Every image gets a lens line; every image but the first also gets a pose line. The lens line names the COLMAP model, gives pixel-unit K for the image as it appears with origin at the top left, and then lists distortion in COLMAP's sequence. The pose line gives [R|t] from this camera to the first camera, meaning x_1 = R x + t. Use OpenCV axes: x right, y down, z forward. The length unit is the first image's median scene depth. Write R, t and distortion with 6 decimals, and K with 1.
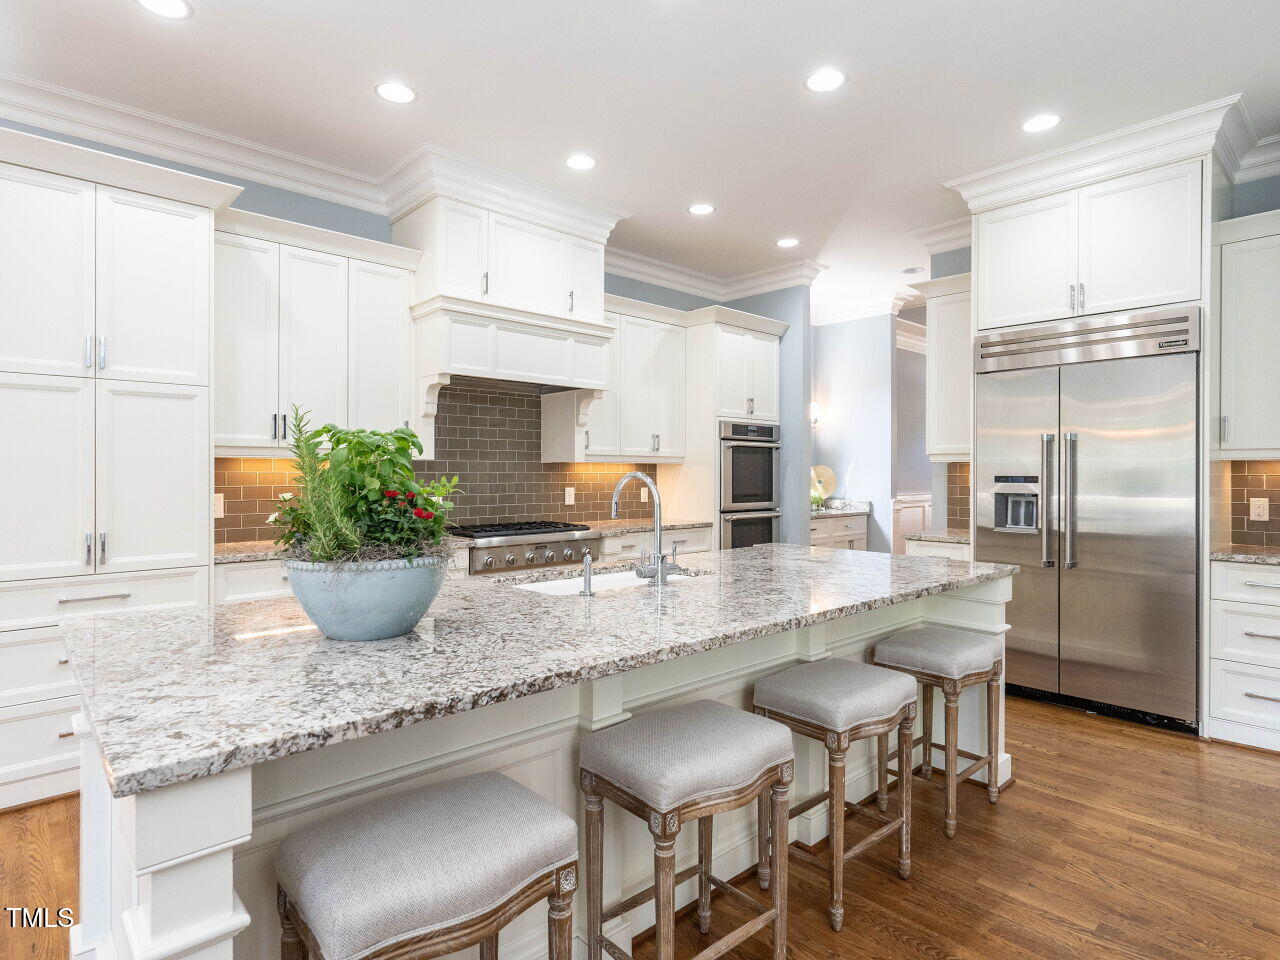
lens RADIAL K [[683.5, 0, 638.9], [0, 683.5, 475.3], [0, 0, 1]] dist [-0.006743, 0.004563]
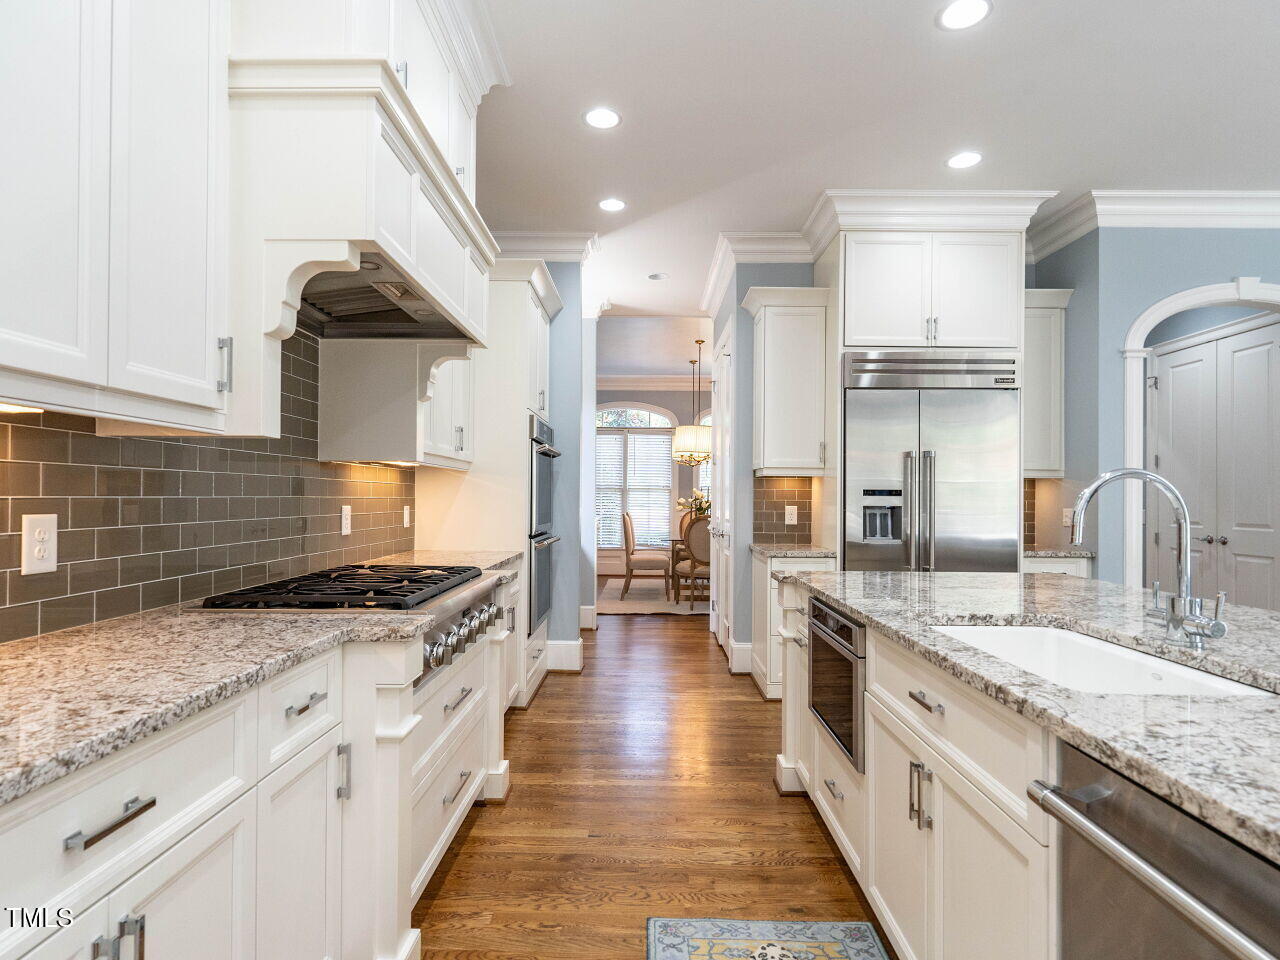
lens RADIAL K [[683.5, 0, 644.3], [0, 683.5, 490.0], [0, 0, 1]] dist [-0.006743, 0.004563]
pose [[0.676580, 0.006815, 0.736338, -0.459327], [-0.001953, 0.999970, -0.007460, 0.009973], [-0.736367, 0.003609, 0.676573, 0.543301]]
